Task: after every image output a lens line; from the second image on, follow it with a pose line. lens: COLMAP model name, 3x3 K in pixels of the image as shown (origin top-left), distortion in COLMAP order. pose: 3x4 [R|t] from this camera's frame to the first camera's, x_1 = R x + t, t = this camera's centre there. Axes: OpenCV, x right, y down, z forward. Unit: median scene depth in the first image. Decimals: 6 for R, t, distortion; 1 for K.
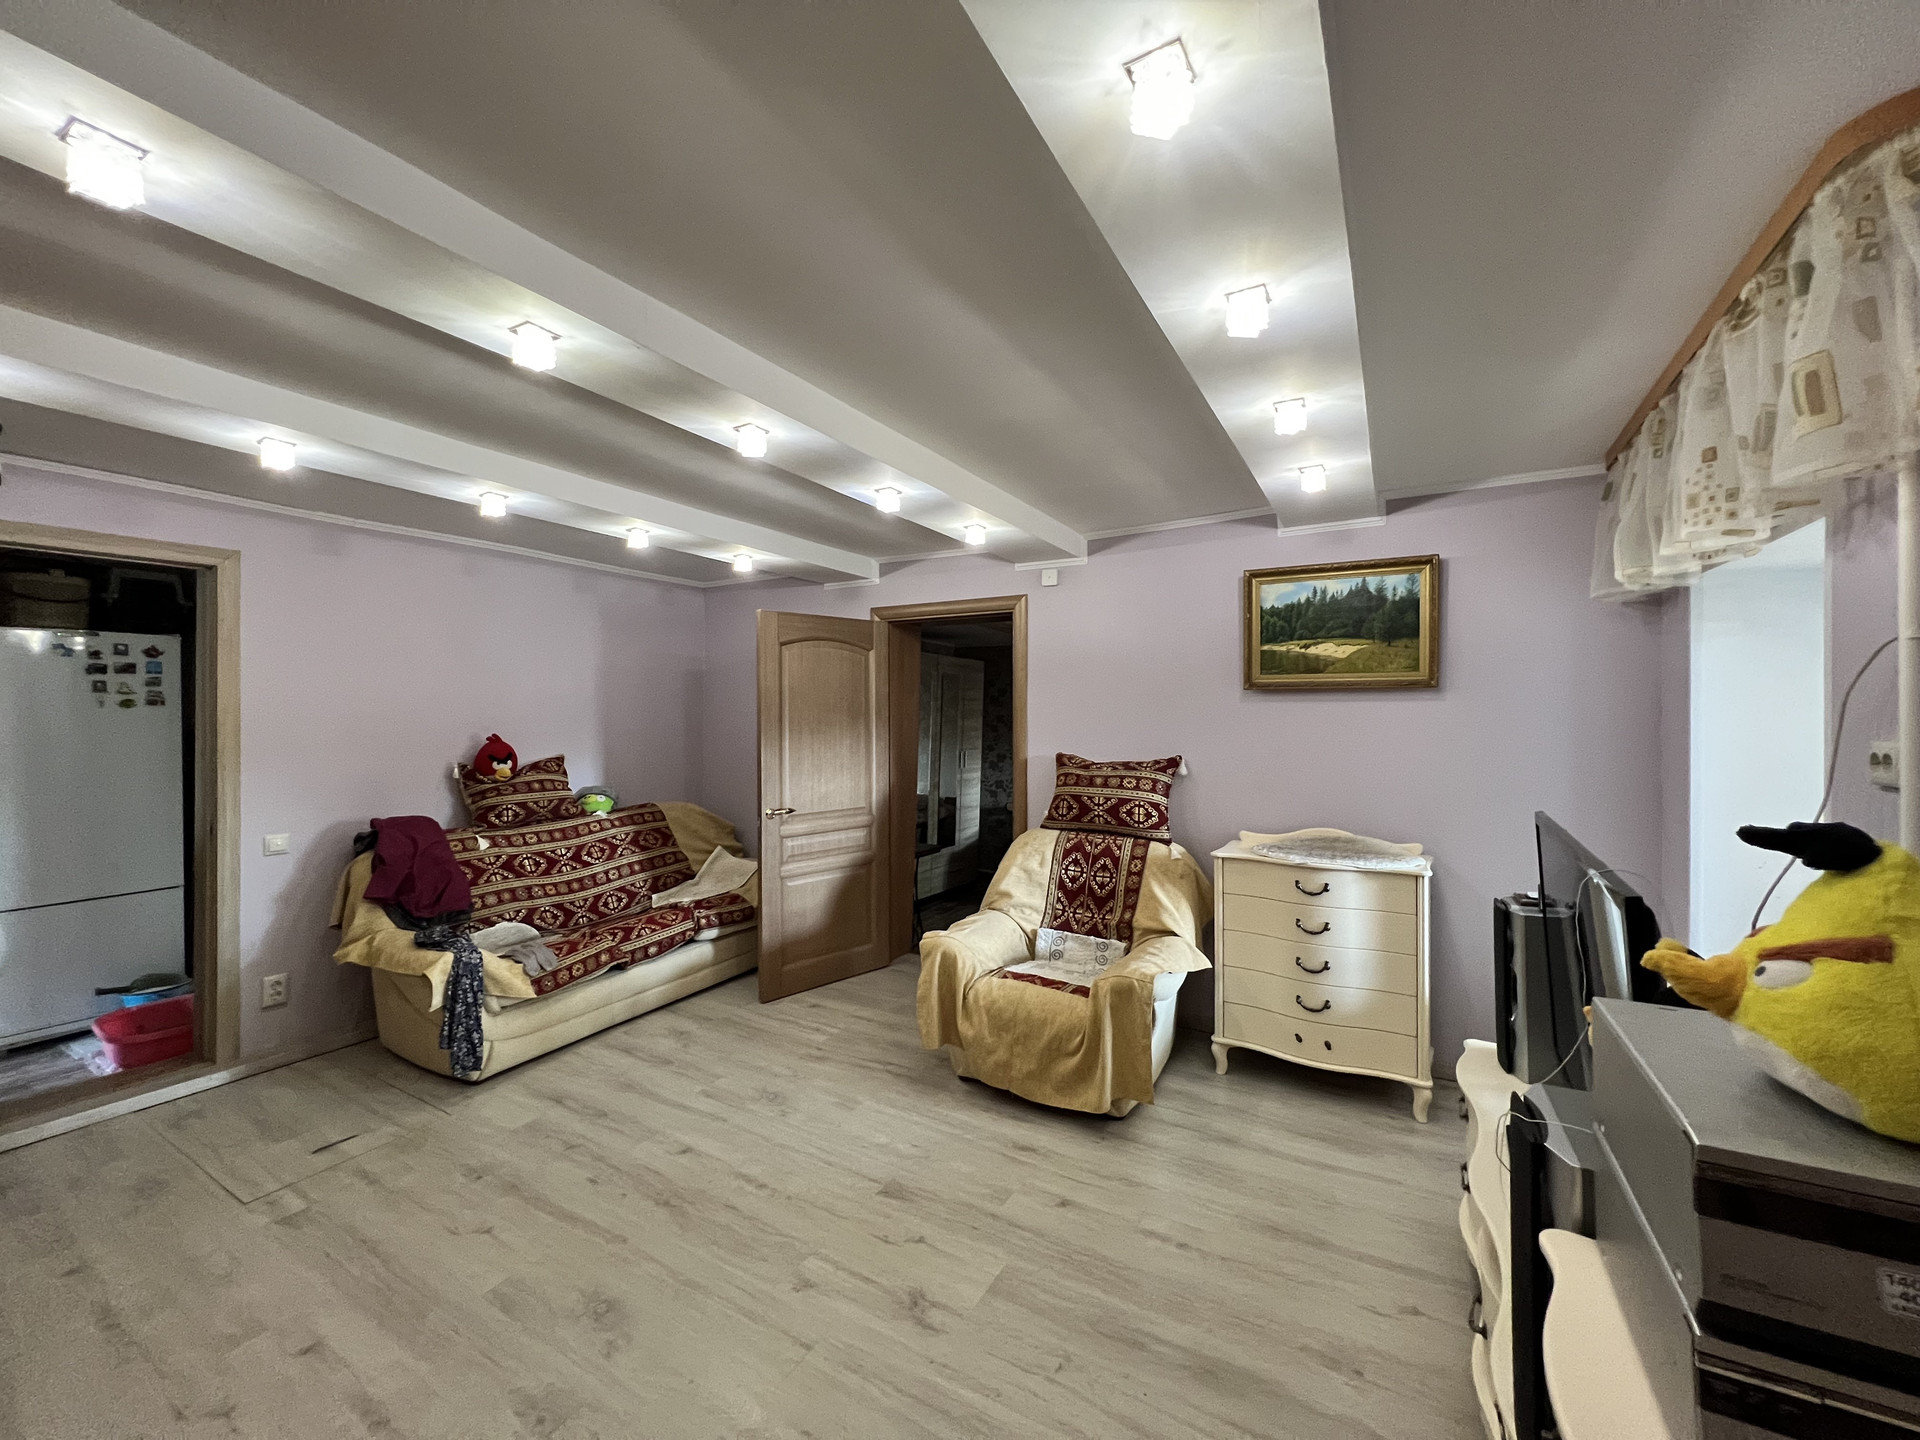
lens RADIAL K [[774.7, 0, 953.7], [0, 774.7, 719.0], [0, 0, 1]] dist [-0.000311, 0.000403]
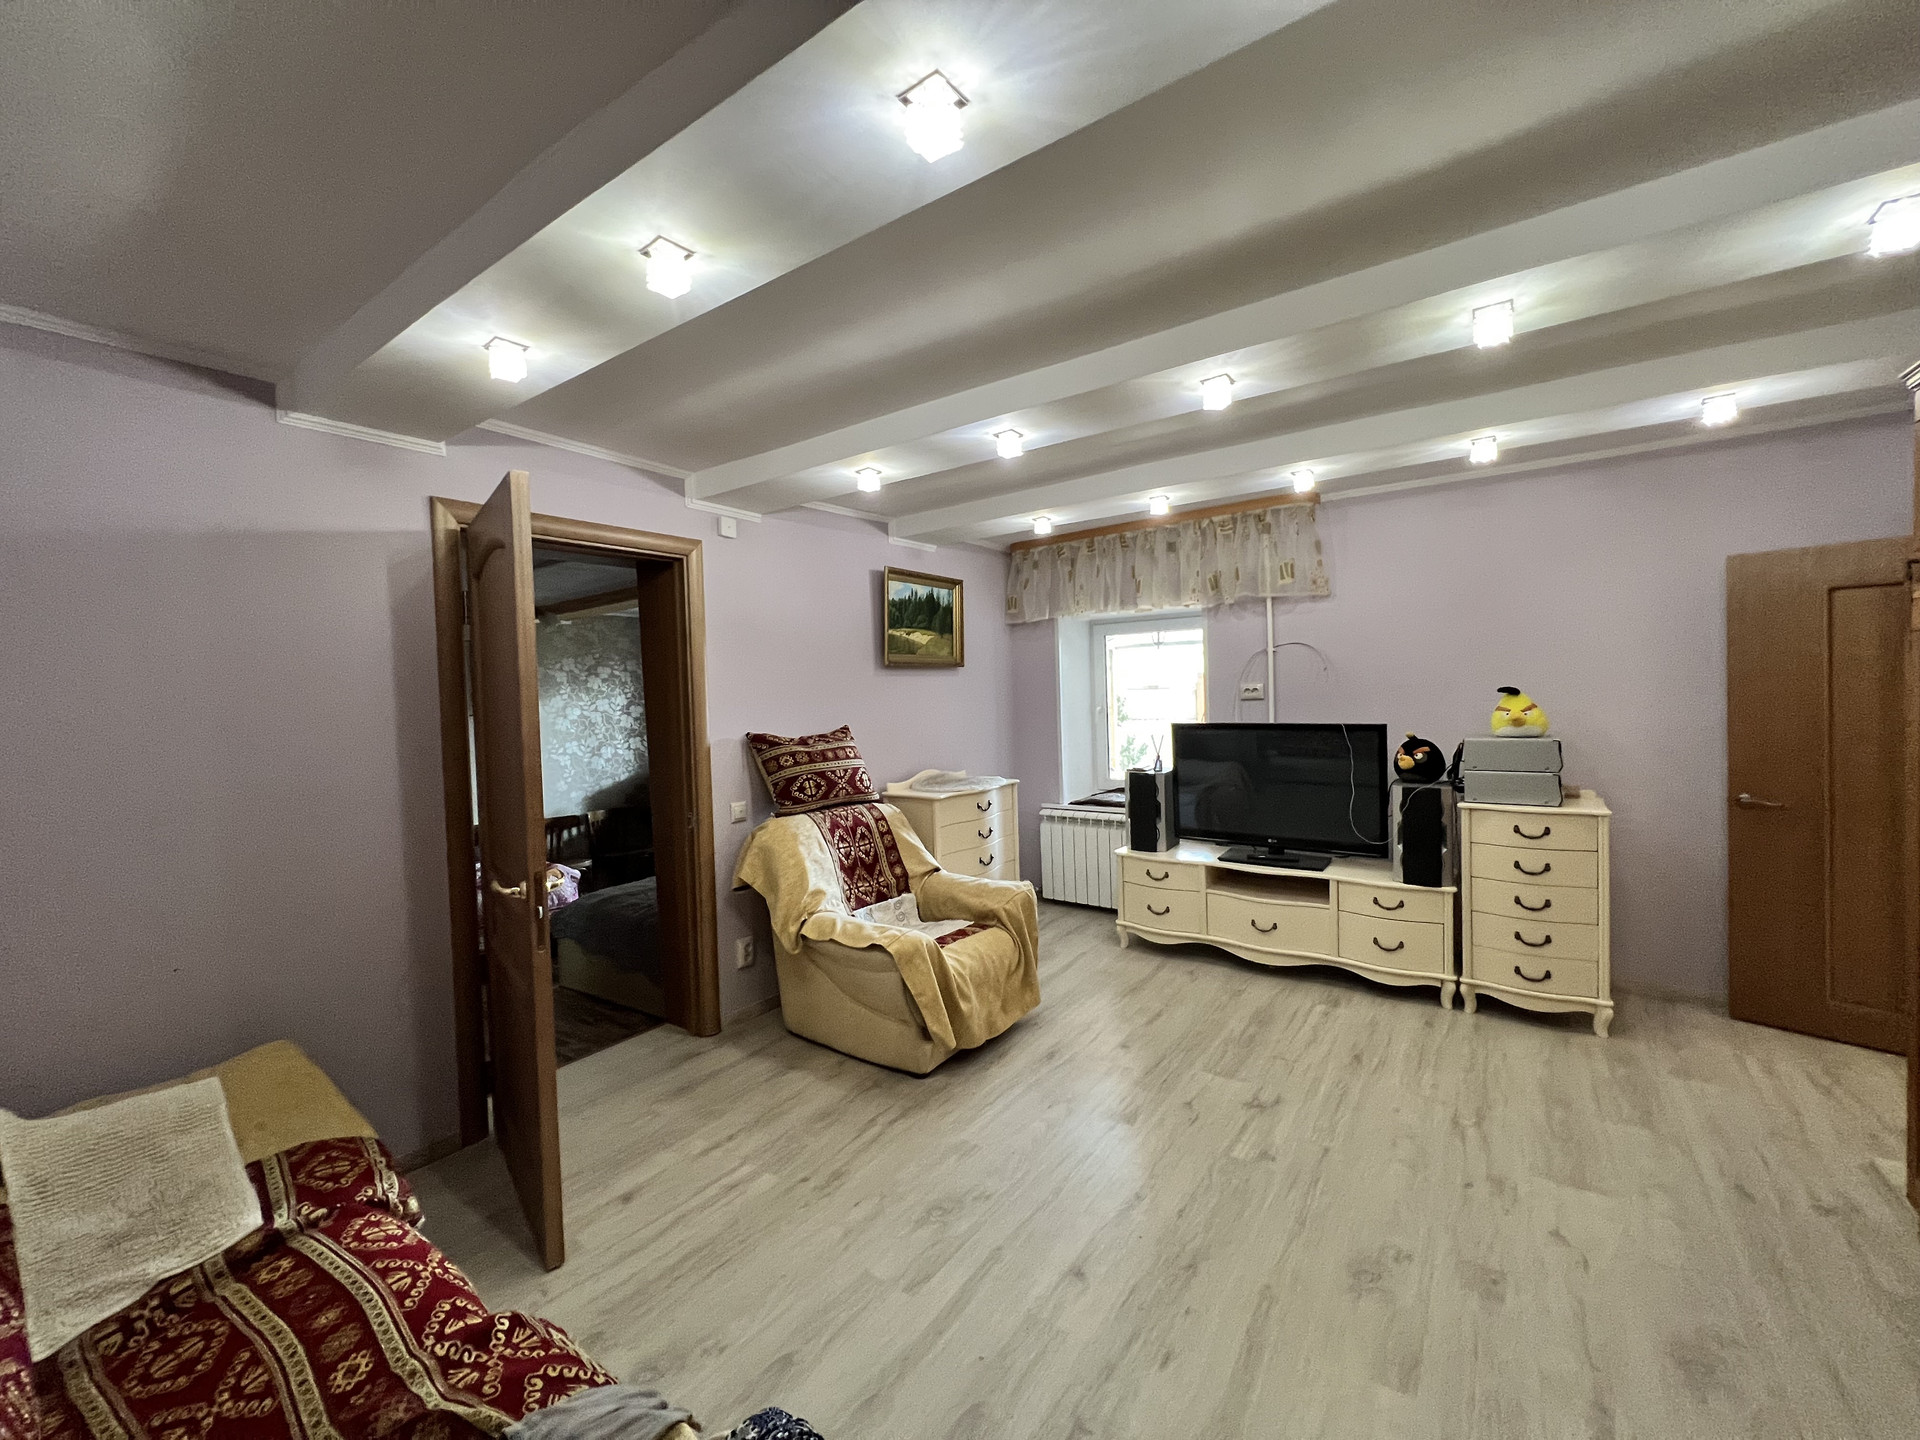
lens RADIAL K [[774.7, 0, 952.9], [0, 774.7, 713.6], [0, 0, 1]] dist [-0.000311, 0.000403]
pose [[0.090841, -0.032831, 0.995324, -0.842880], [0.034706, 0.998954, 0.029783, 0.004432], [-0.995261, 0.031838, 0.091885, 0.817855]]
